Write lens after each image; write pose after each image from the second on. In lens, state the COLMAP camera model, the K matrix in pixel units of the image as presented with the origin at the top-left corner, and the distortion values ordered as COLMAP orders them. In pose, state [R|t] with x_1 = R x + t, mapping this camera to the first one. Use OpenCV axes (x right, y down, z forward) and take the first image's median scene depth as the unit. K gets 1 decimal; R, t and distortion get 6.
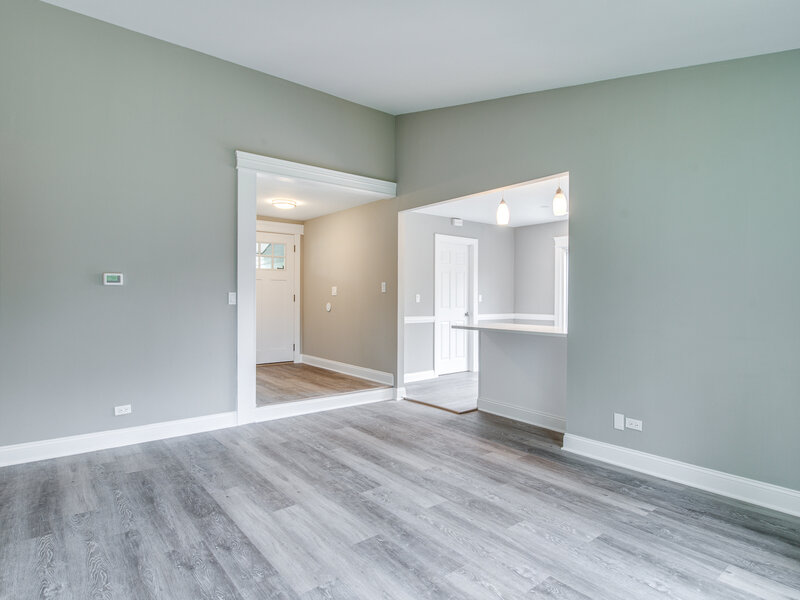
lens RADIAL K [[449.5, 0, 401.4], [0, 449.5, 297.5], [0, 0, 1]] dist [-0.007301, -0.001489]
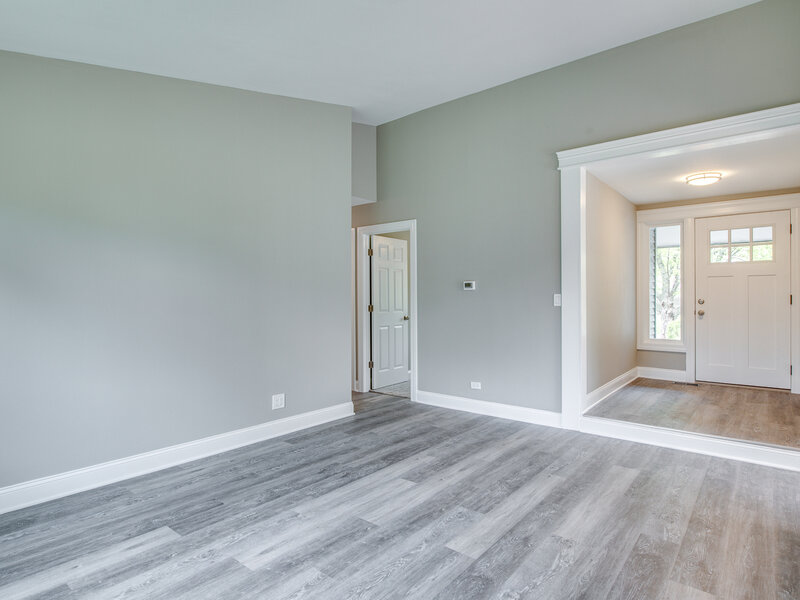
lens RADIAL K [[449.5, 0, 408.4], [0, 449.5, 301.2], [0, 0, 1]] dist [-0.007301, -0.001489]
pose [[0.211319, 0.001955, -0.977415, 0.705559], [0.001836, 0.999995, 0.002397, 0.002128], [0.977415, -0.002301, 0.211314, 0.608606]]
